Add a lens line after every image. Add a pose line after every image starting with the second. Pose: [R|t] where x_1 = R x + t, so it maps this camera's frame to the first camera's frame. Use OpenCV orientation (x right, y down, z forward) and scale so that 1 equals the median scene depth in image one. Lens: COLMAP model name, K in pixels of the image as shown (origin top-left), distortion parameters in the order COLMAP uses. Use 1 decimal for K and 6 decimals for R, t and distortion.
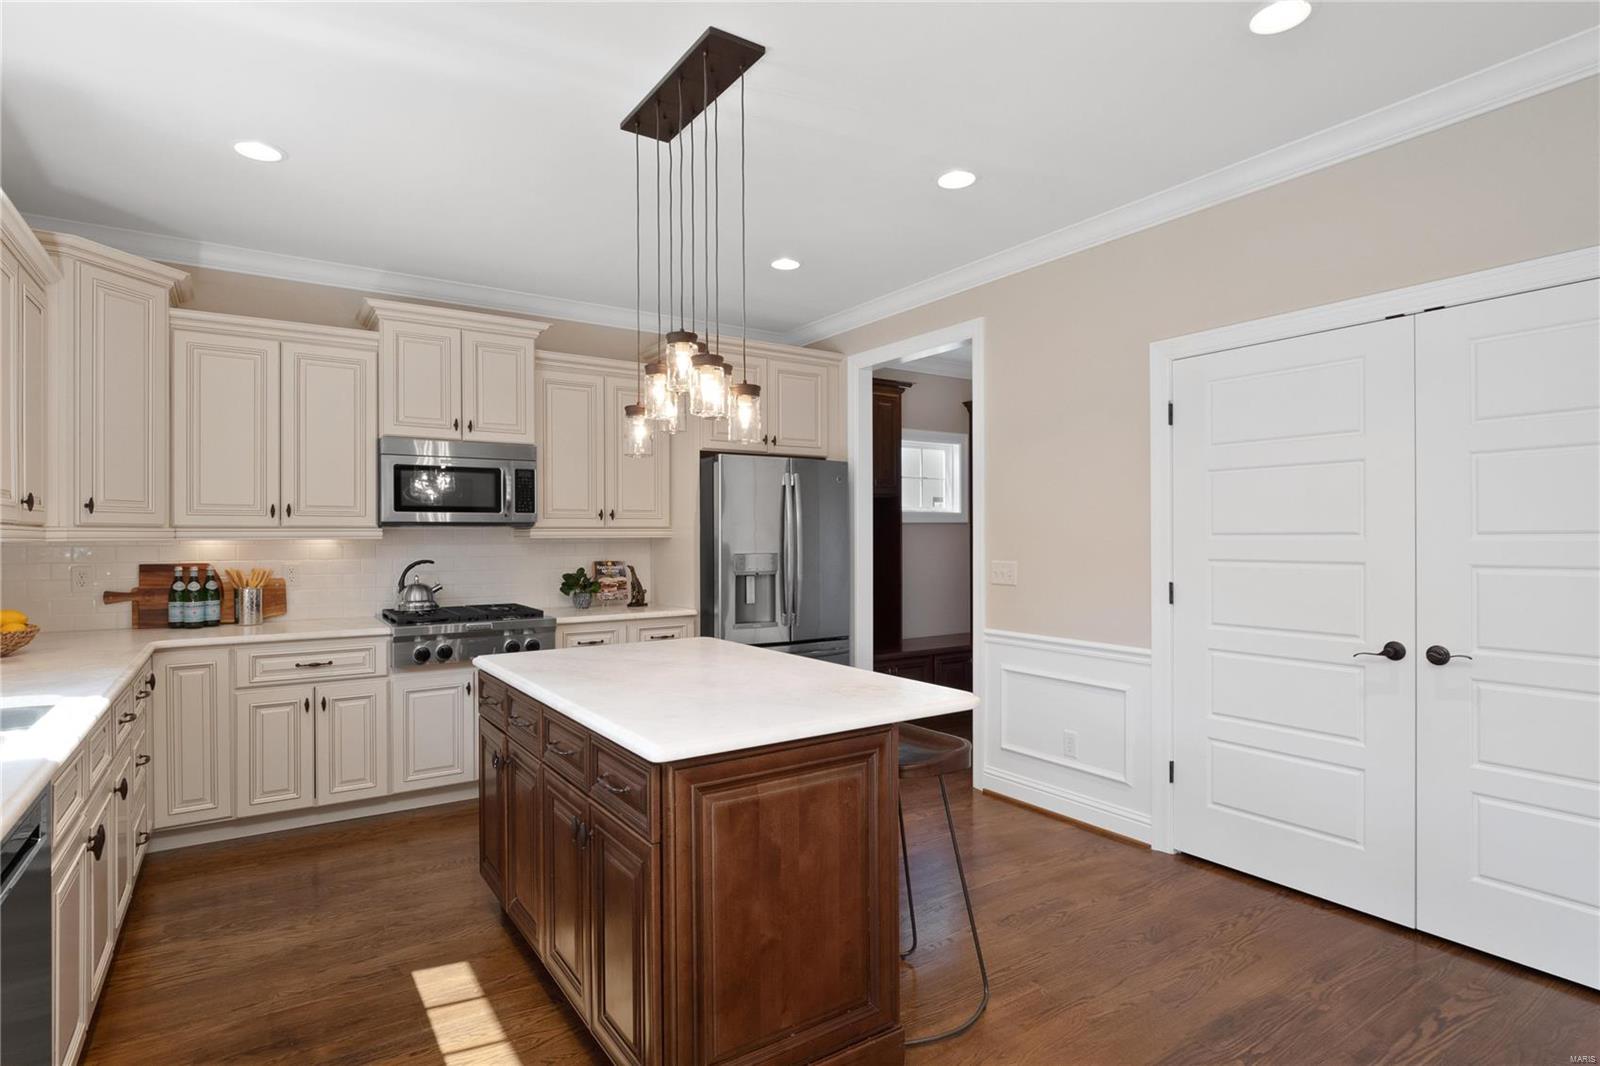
lens RADIAL K [[823.6, 0, 798.9], [0, 823.6, 529.3], [0, 0, 1]] dist [-0.004940, -0.001239]
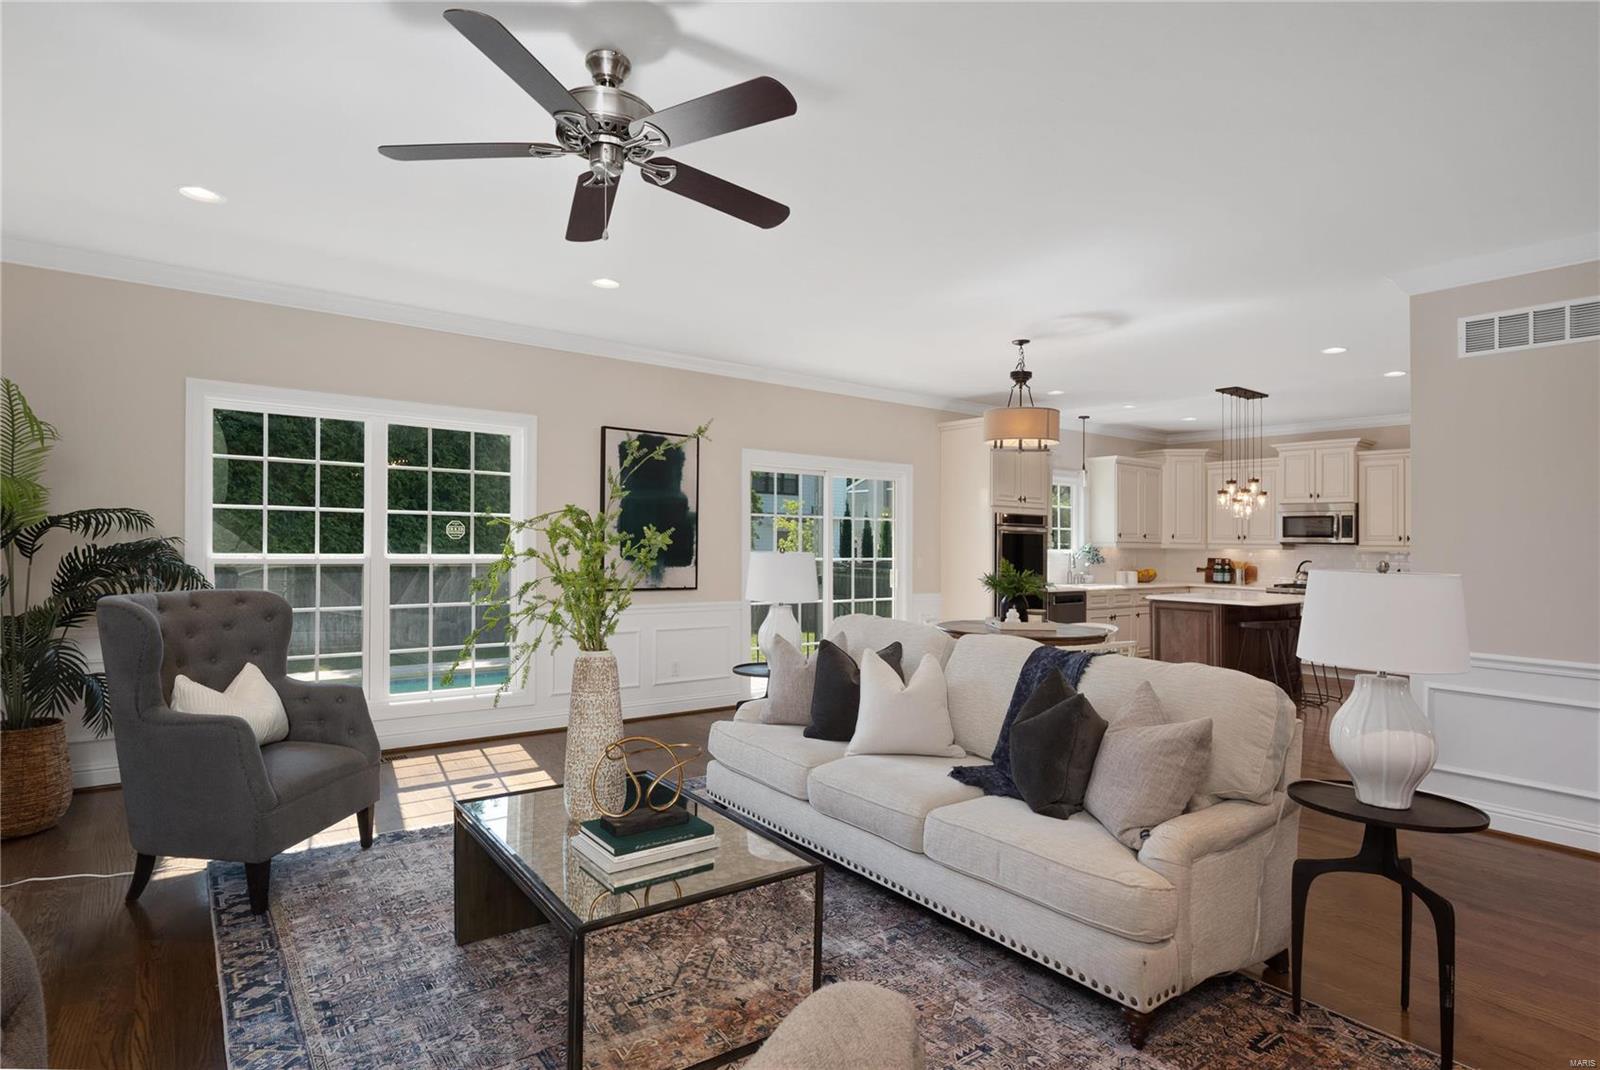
lens RADIAL K [[839.7, 0, 811.8], [0, 839.7, 527.2], [0, 0, 1]] dist [-0.004670, -0.000975]
pose [[0.068738, -0.016495, -0.997498, 1.668504], [-0.011241, 0.999787, -0.017308, 0.004043], [0.997571, 0.012402, 0.068538, -0.425990]]
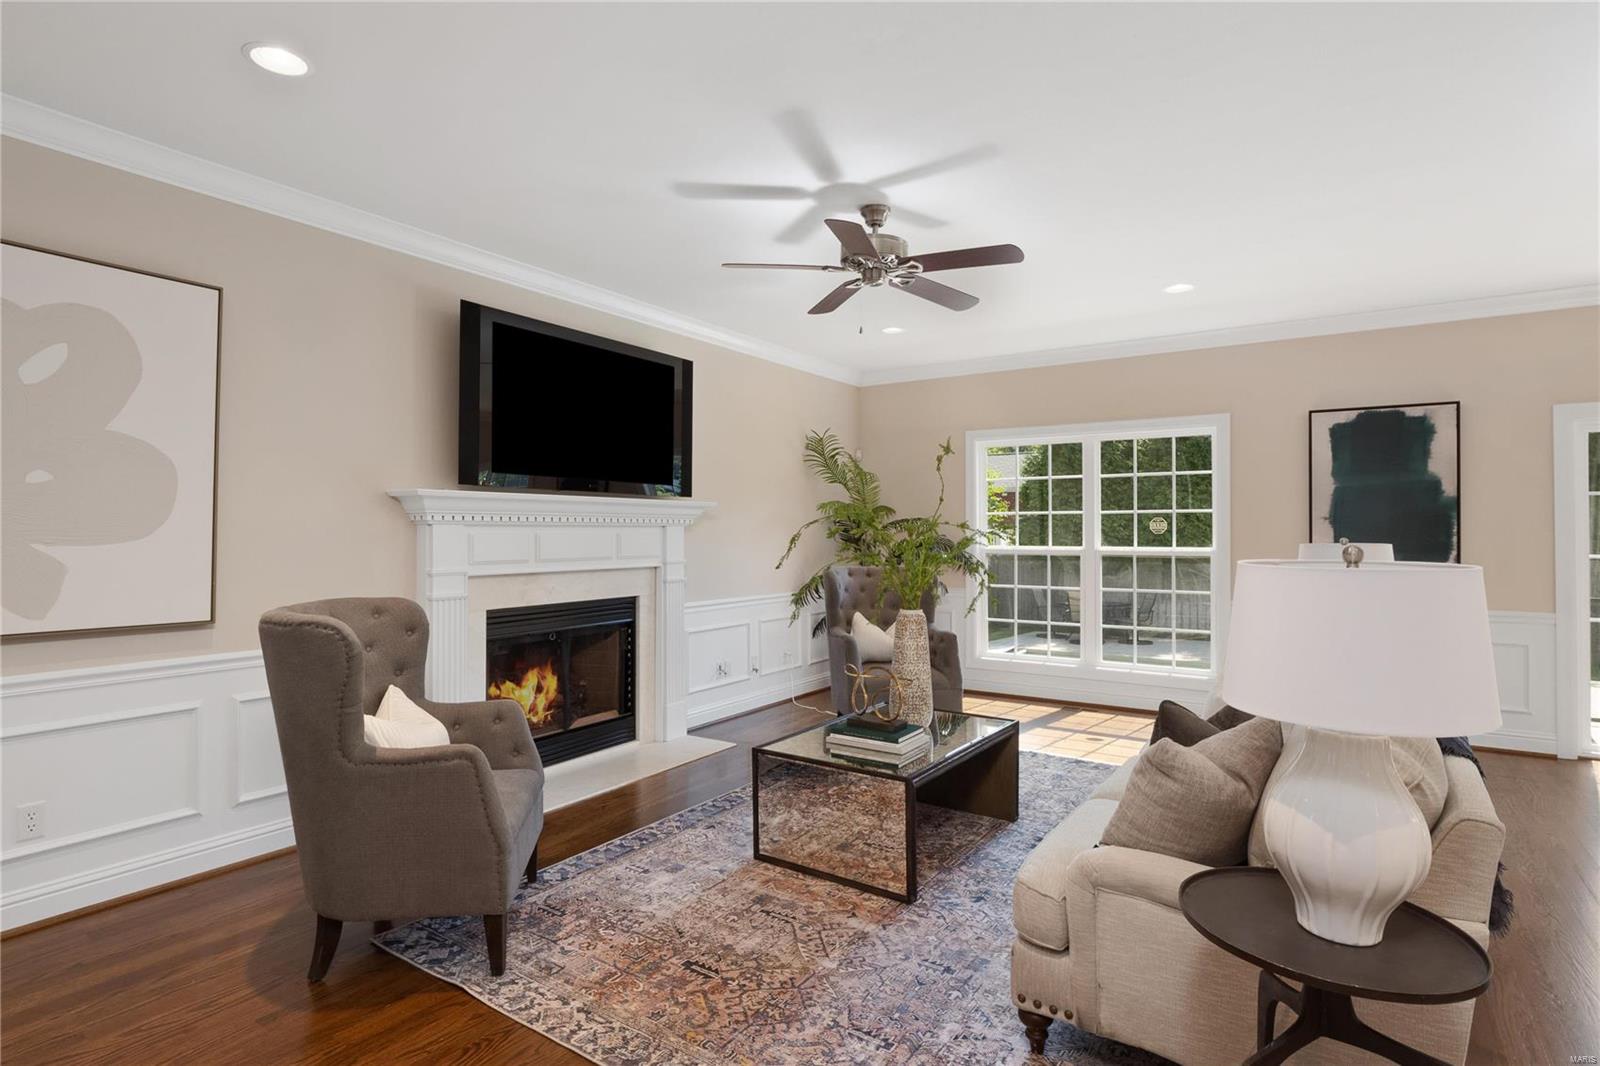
lens RADIAL K [[823.6, 0, 798.9], [0, 823.6, 529.3], [0, 0, 1]] dist [-0.004940, -0.001239]
pose [[-0.924833, 0.001174, -0.380370, 1.474971], [0.003565, 0.999978, -0.005581, 0.004127], [0.380355, -0.006517, -0.924817, 0.200746]]
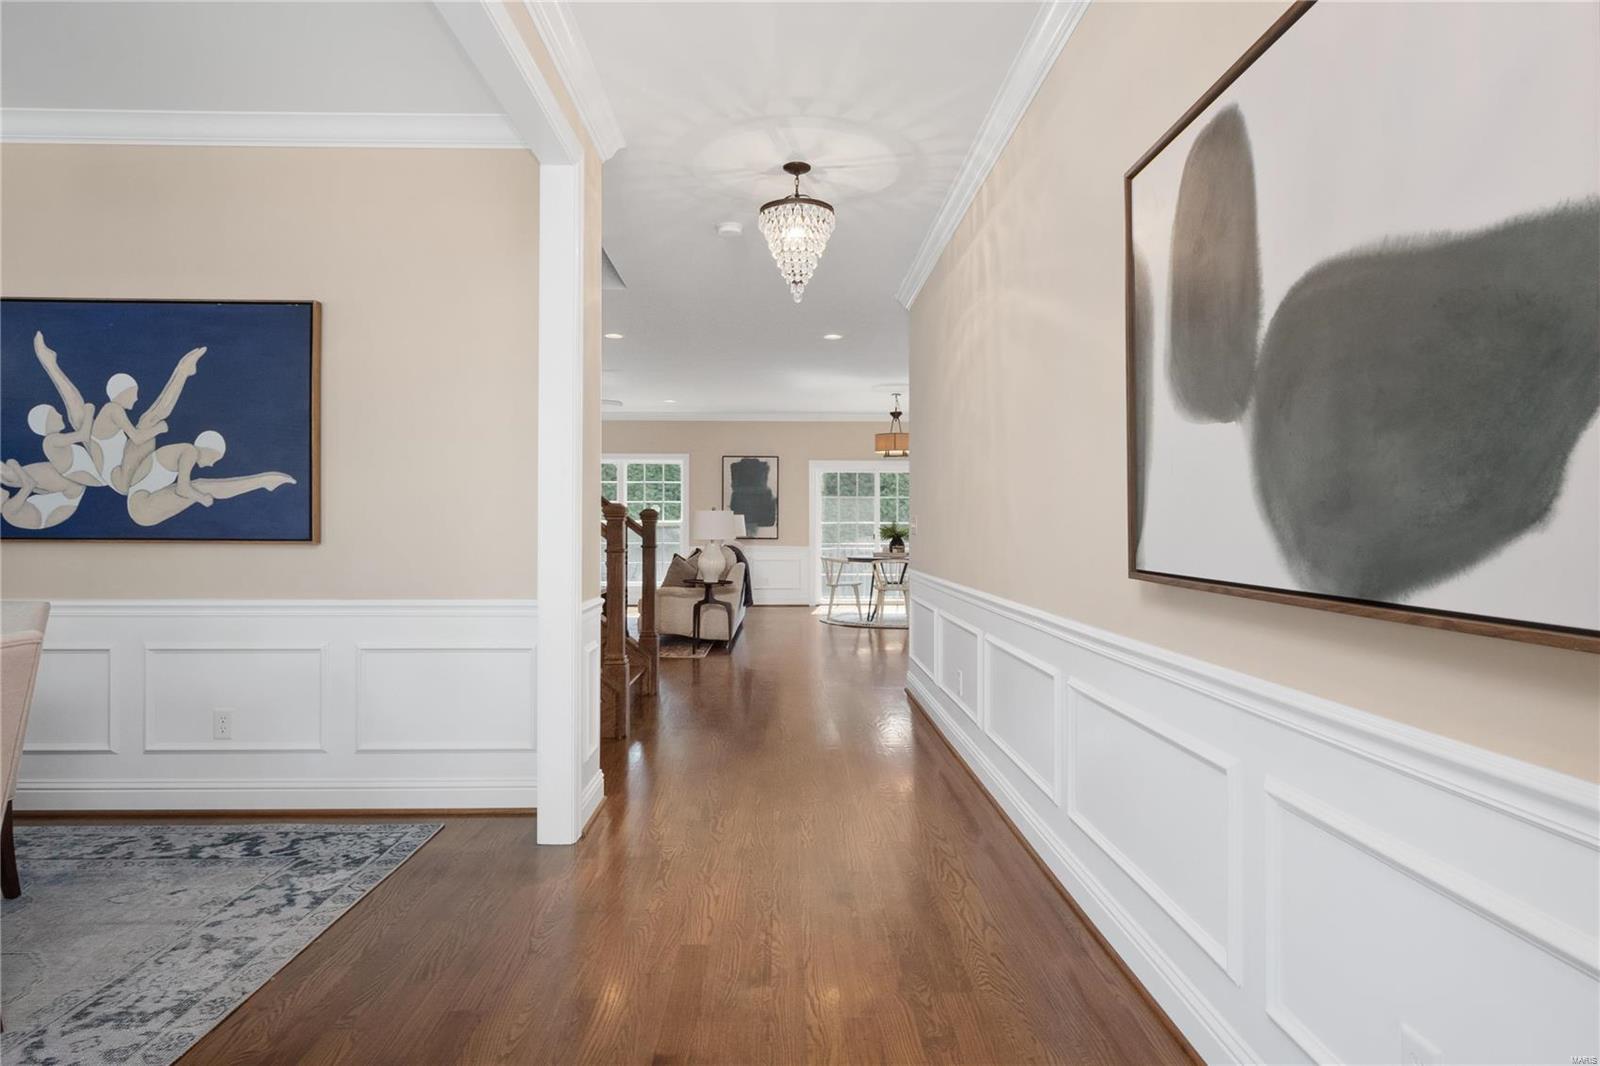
lens RADIAL K [[939.4, 0, 800.0], [0, 939.4, 533.0], [0, 0, 1]] dist [-0.000079, -0.000011]
pose [[-0.541537, 0.004418, -0.840665, 2.741193], [0.000456, 0.999988, 0.004961, 0.056020], [0.840677, 0.002304, -0.541532, 1.229446]]
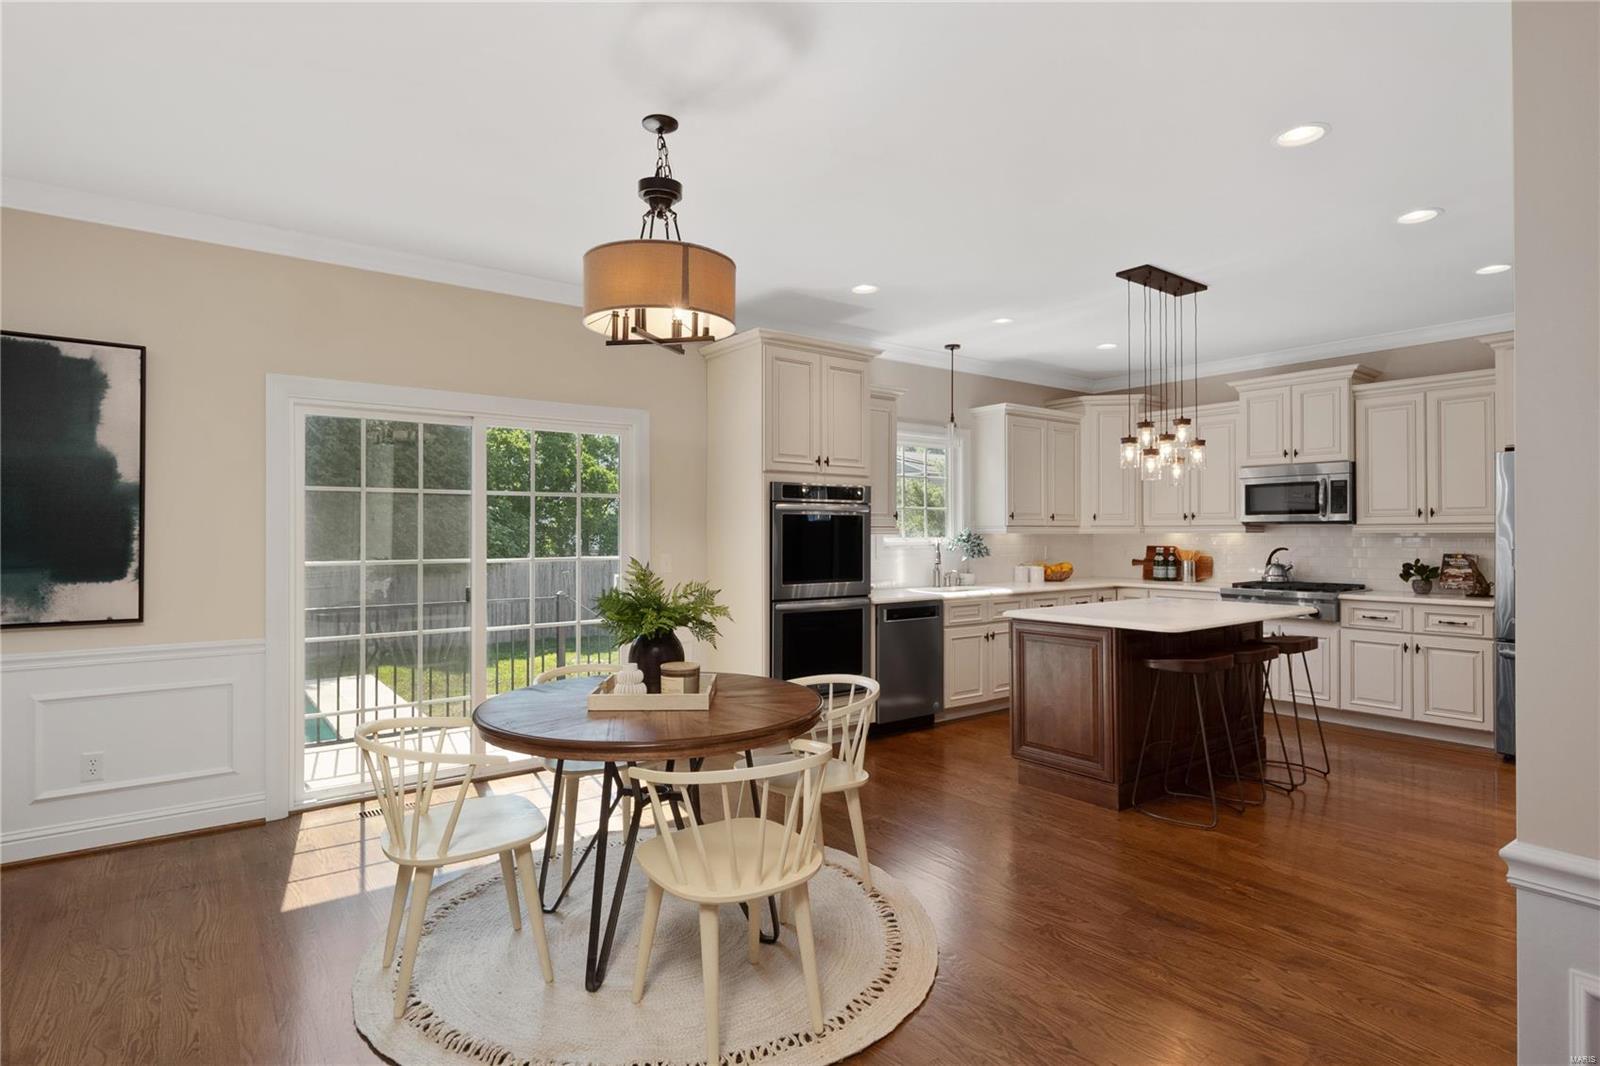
lens RADIAL K [[823.6, 0, 798.9], [0, 823.6, 529.3], [0, 0, 1]] dist [-0.004940, -0.001239]
pose [[0.047829, -0.004265, -0.998846, 0.998259], [0.005516, 0.999977, -0.004005, 0.006386], [0.998840, -0.005318, 0.047851, 0.086231]]
